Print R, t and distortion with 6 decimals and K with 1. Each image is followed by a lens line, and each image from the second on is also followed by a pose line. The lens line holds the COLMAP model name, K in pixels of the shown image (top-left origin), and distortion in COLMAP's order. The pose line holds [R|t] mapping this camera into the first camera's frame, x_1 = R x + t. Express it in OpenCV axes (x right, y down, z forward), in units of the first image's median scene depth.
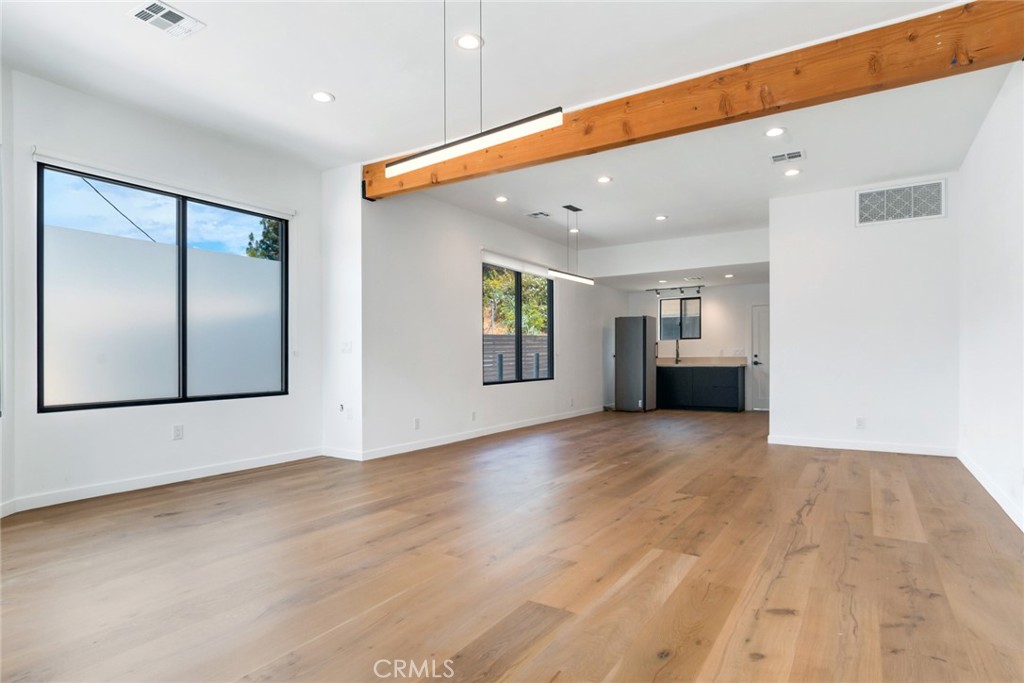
lens RADIAL K [[544.2, 0, 525.0], [0, 544.2, 357.0], [0, 0, 1]] dist [0.005789, -0.001329]
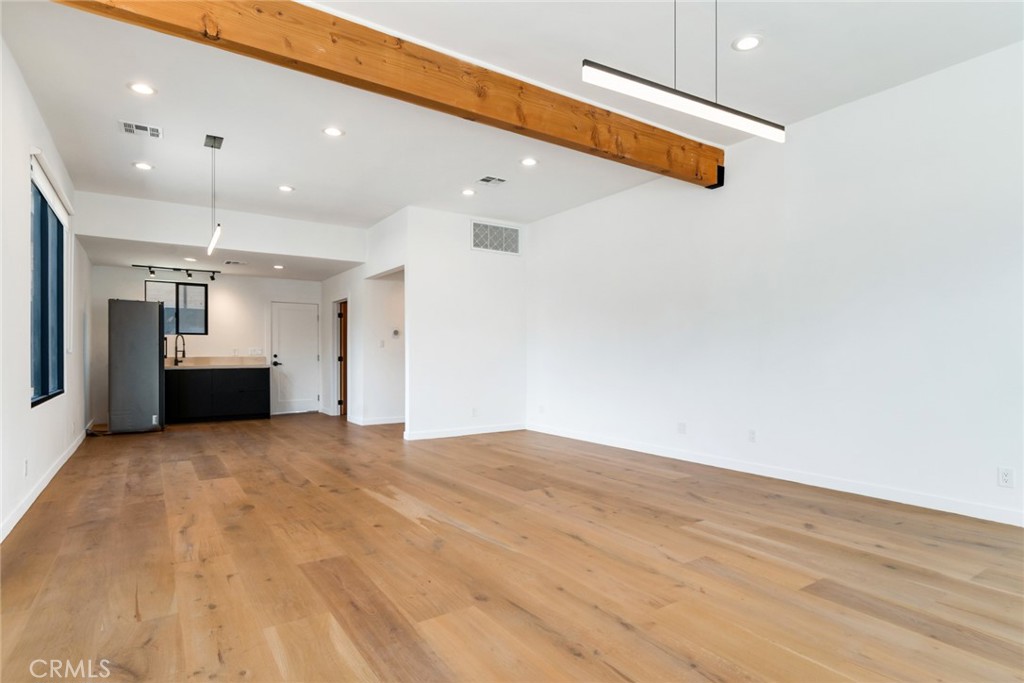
lens RADIAL K [[544.2, 0, 525.0], [0, 544.2, 357.0], [0, 0, 1]] dist [0.005789, -0.001329]
pose [[0.398771, 0.002790, 0.917046, -0.373682], [-0.002326, 0.999995, -0.002031, 0.001350], [-0.917048, -0.001323, 0.398776, 0.342727]]
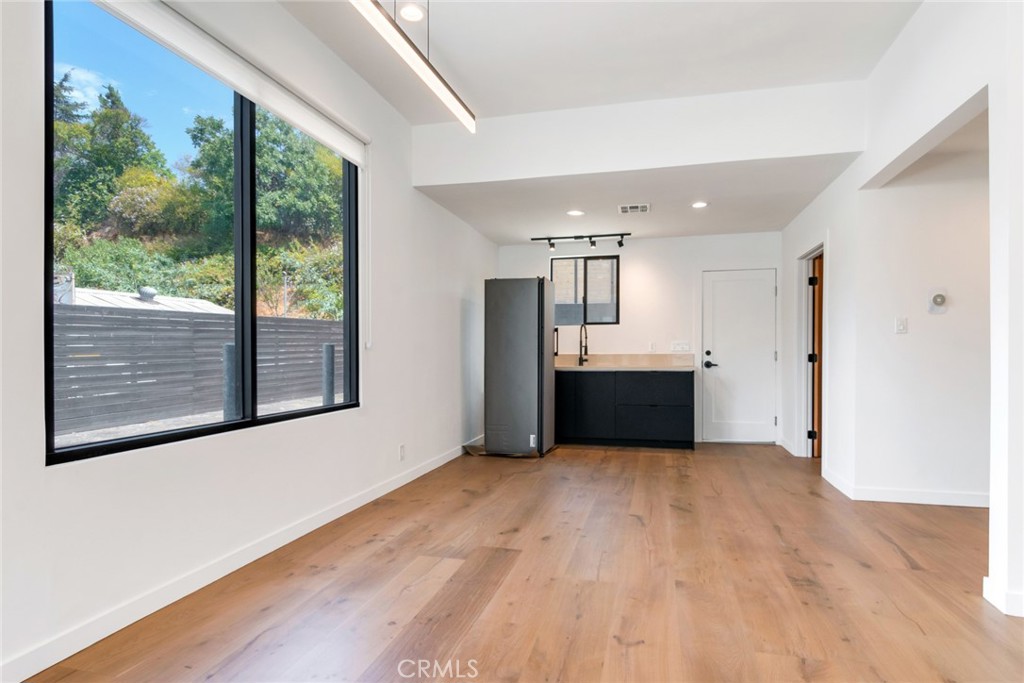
lens RADIAL K [[544.2, 0, 525.0], [0, 544.2, 357.0], [0, 0, 1]] dist [0.005789, -0.001329]
pose [[0.950644, 0.002576, 0.310274, 0.053920], [-0.004601, 0.999973, 0.005794, 0.000354], [-0.310250, -0.006936, 0.950630, 0.692543]]
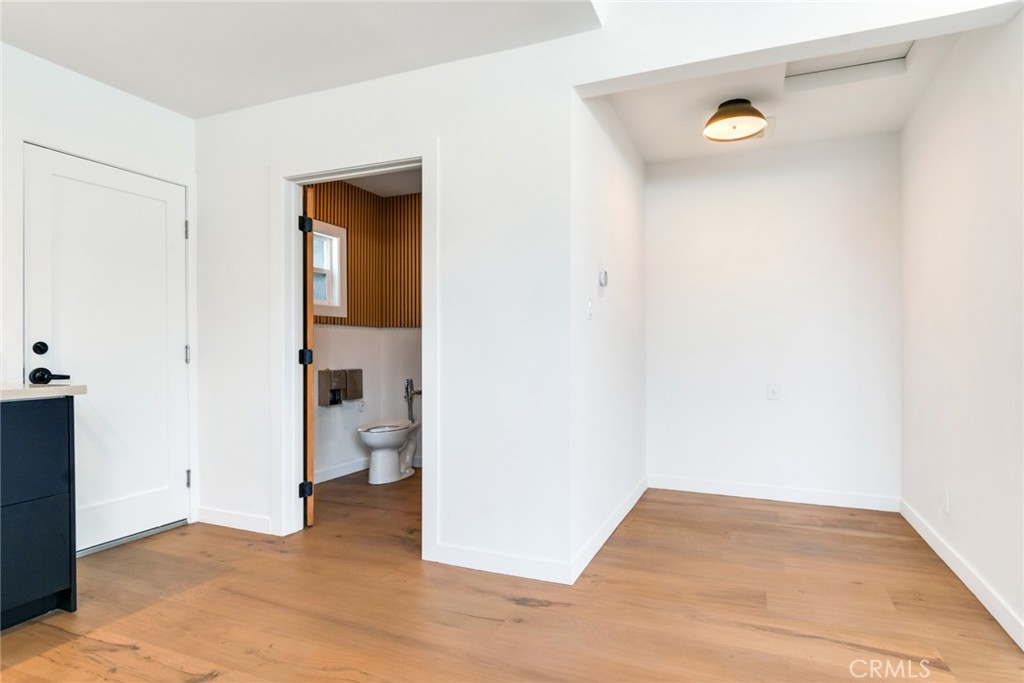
lens RADIAL K [[544.2, 0, 525.0], [0, 544.2, 357.0], [0, 0, 1]] dist [0.005789, -0.001329]
pose [[-0.176959, -0.012221, 0.984142, 0.207459], [-0.000960, 0.999925, 0.012244, -0.001143], [-0.984218, 0.001222, -0.176957, 1.194238]]
